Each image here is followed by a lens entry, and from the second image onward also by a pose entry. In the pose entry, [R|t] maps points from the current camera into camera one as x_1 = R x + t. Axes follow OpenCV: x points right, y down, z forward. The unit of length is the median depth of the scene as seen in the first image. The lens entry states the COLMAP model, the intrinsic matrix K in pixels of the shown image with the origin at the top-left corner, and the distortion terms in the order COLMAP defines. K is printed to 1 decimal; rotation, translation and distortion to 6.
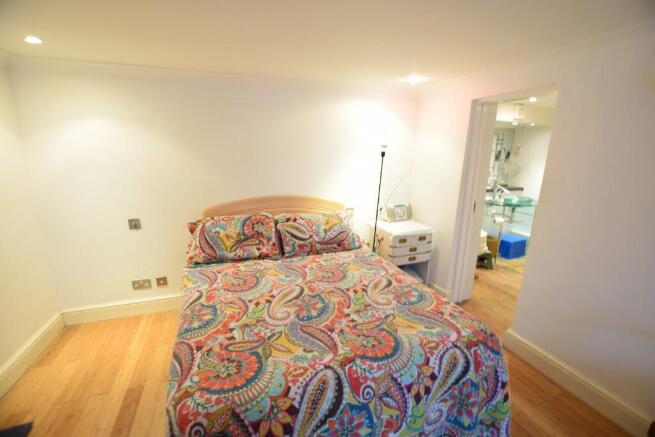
lens RADIAL K [[290.0, 0, 327.4], [0, 290.0, 221.0], [0, 0, 1]] dist [-0.029695, 0.001696]
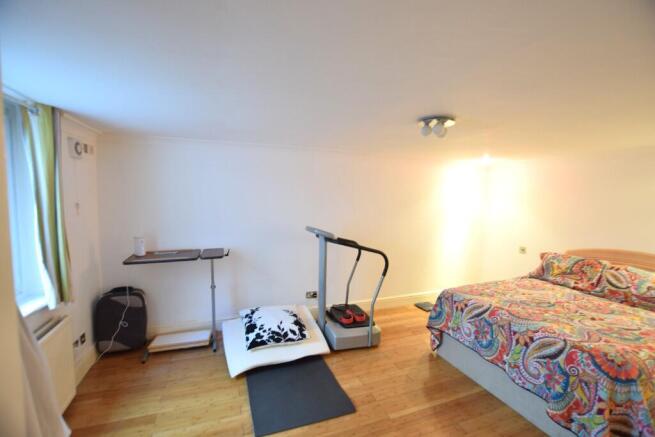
lens RADIAL K [[290.0, 0, 330.7], [0, 290.0, 218.7], [0, 0, 1]] dist [-0.029695, 0.001696]
pose [[0.026144, 0.059603, -0.997880, 0.945774], [-0.254308, 0.965776, 0.051023, 0.033630], [0.966770, 0.252435, 0.040407, -0.192604]]
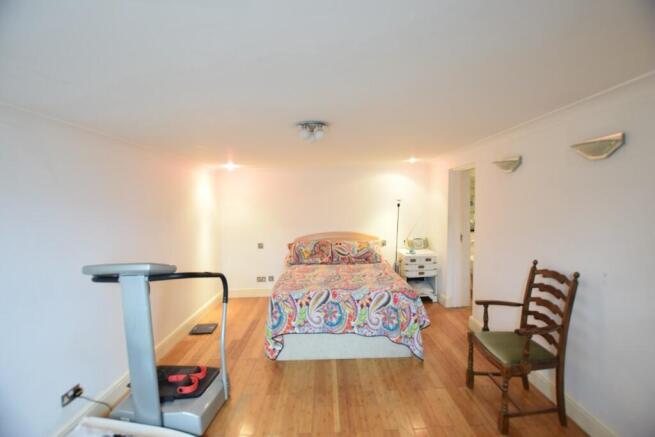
lens RADIAL K [[290.0, 0, 330.5], [0, 290.0, 220.4], [0, 0, 1]] dist [-0.029695, 0.001696]
pose [[0.945416, -0.021673, -0.325146, 0.404365], [-0.033840, 0.985862, -0.164108, 0.145150], [0.324105, 0.166153, 0.931316, -0.683989]]
